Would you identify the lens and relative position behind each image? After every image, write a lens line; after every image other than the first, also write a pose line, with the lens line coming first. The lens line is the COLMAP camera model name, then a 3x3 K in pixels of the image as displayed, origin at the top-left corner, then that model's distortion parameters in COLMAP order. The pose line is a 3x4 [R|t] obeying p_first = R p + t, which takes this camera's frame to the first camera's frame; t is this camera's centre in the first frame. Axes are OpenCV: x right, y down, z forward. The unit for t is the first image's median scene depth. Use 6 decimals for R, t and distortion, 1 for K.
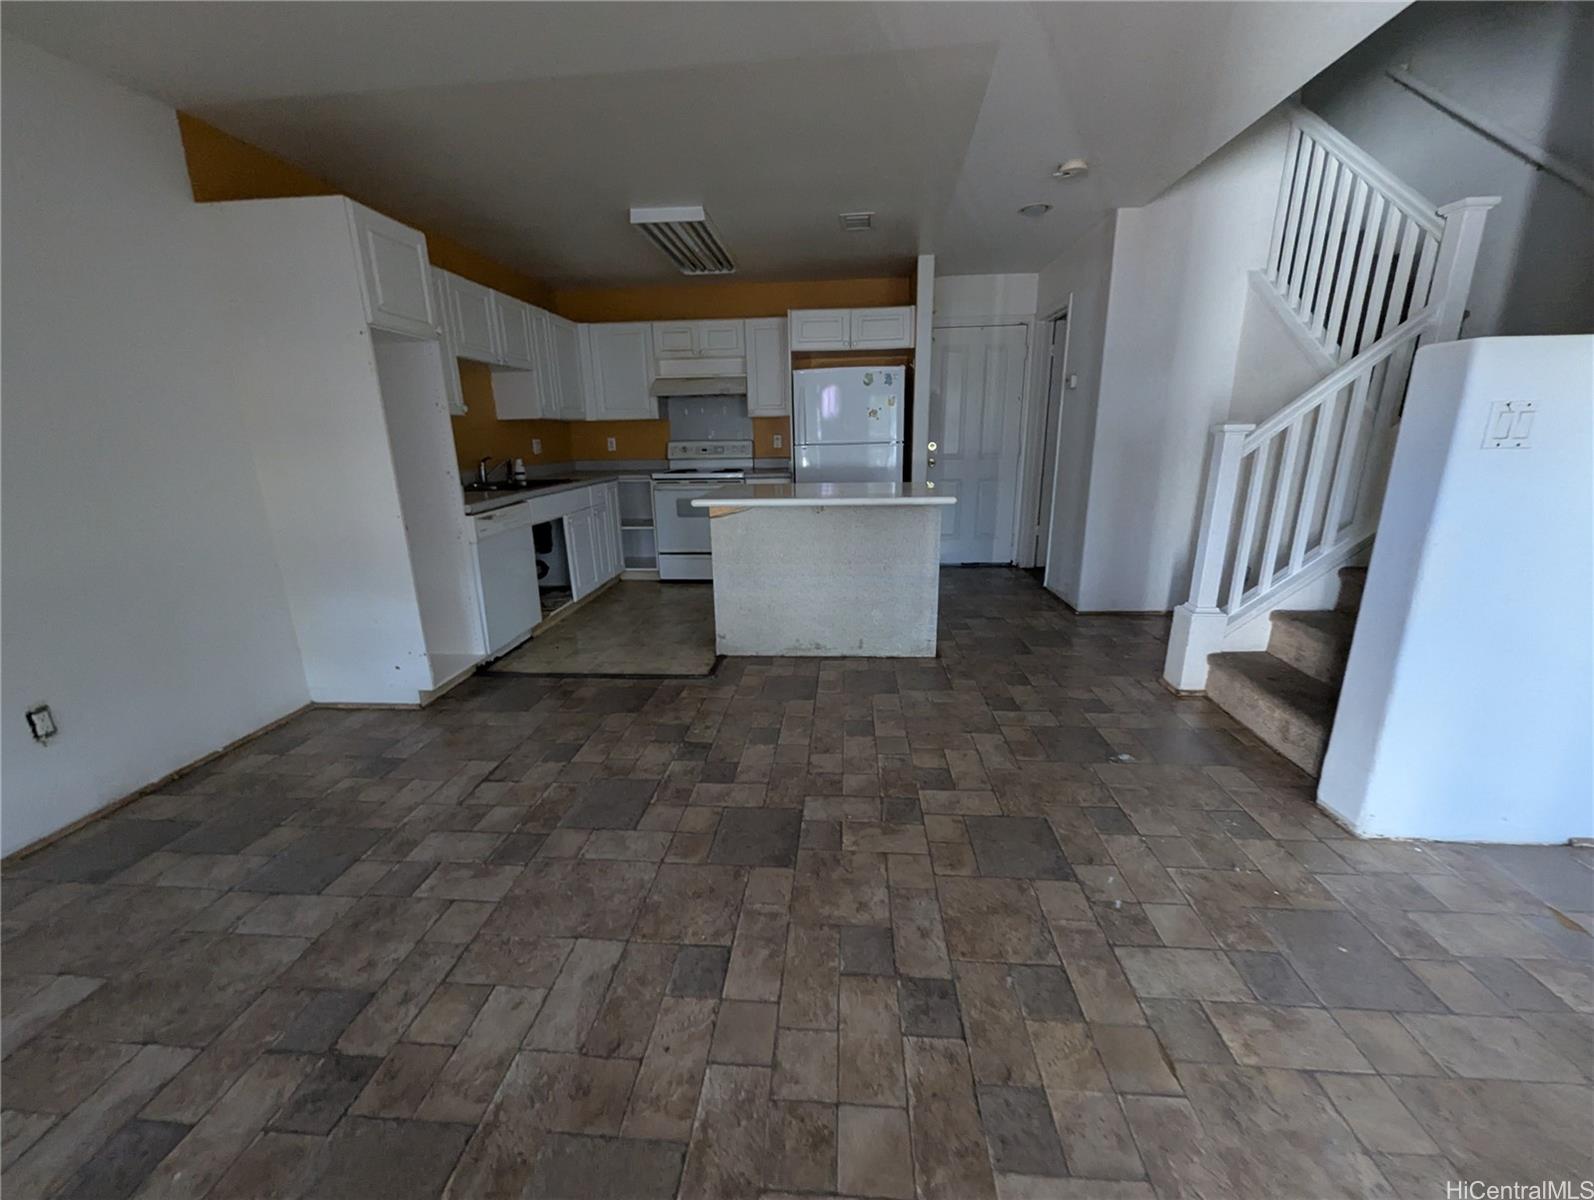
lens RADIAL K [[632.6, 0, 796.6], [0, 632.6, 602.1], [0, 0, 1]] dist [-0.007680, -0.000025]
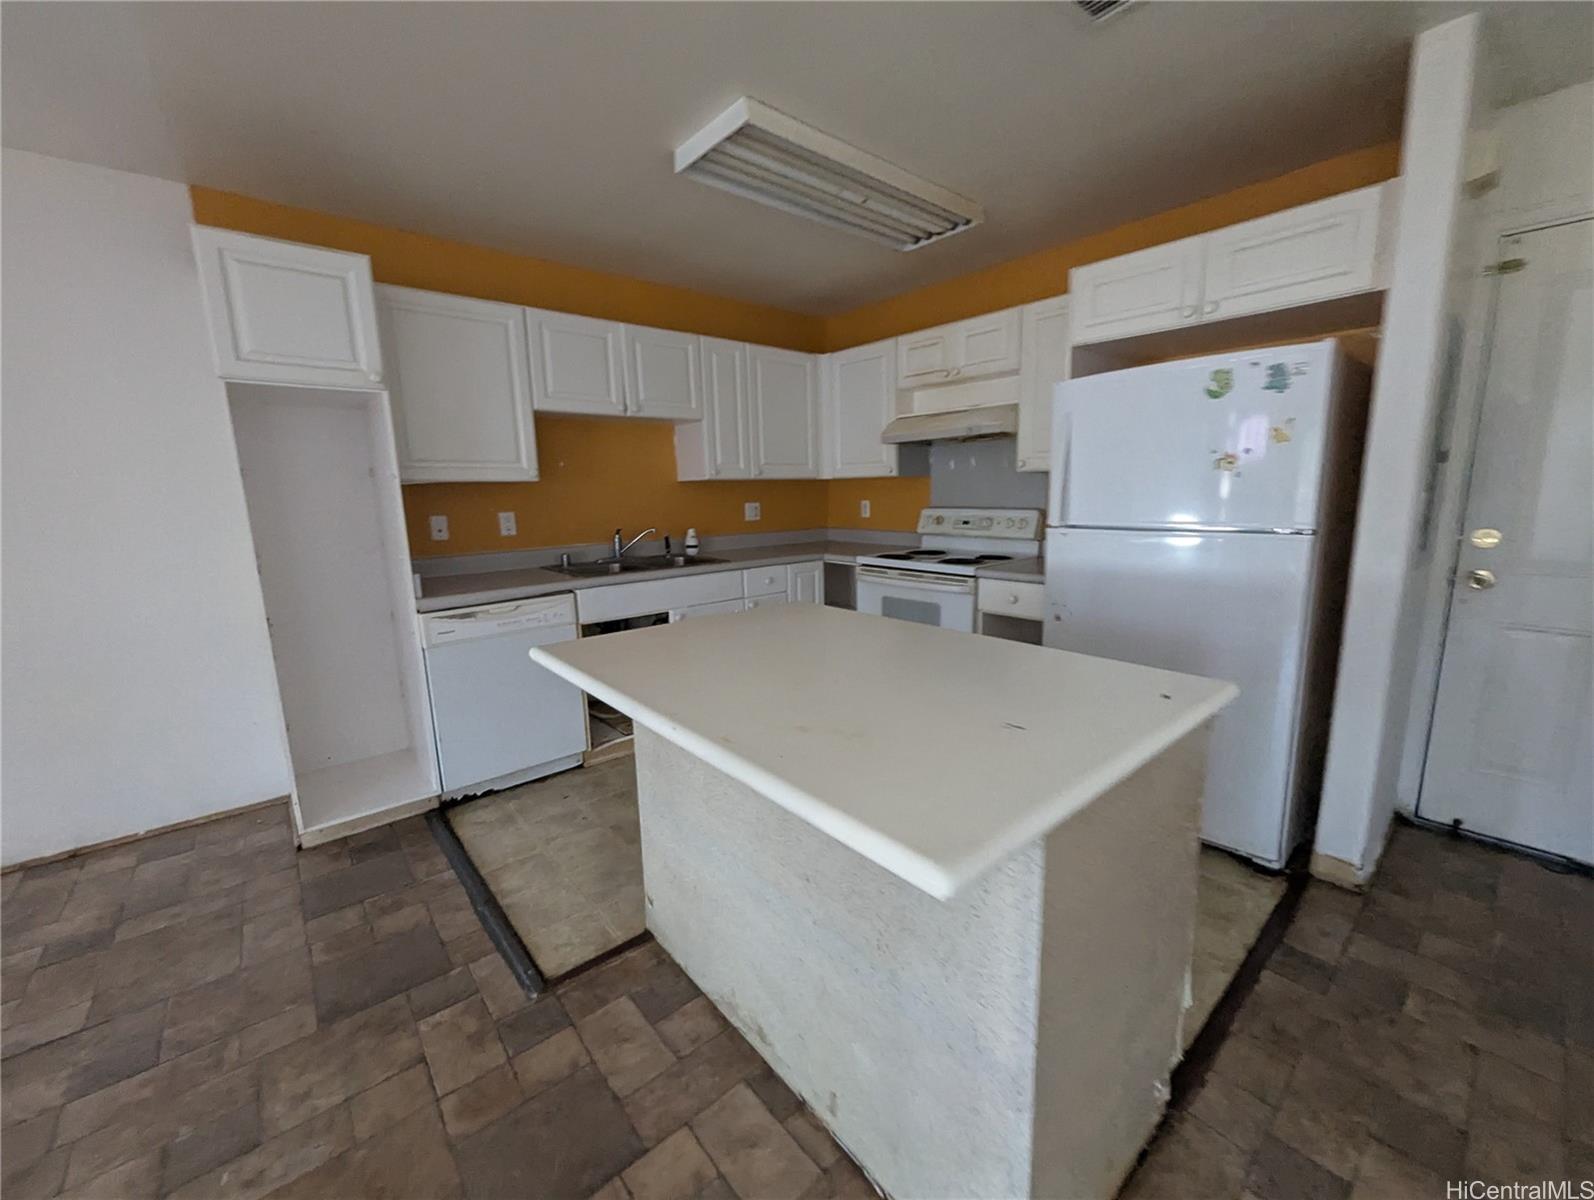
lens RADIAL K [[632.6, 0, 796.5], [0, 632.6, 598.3], [0, 0, 1]] dist [-0.007680, -0.000025]
pose [[0.709333, 0.123465, -0.693976, 0.322971], [-0.176583, 0.984271, -0.005379, -0.226953], [0.682397, 0.126360, 0.719978, 0.746350]]
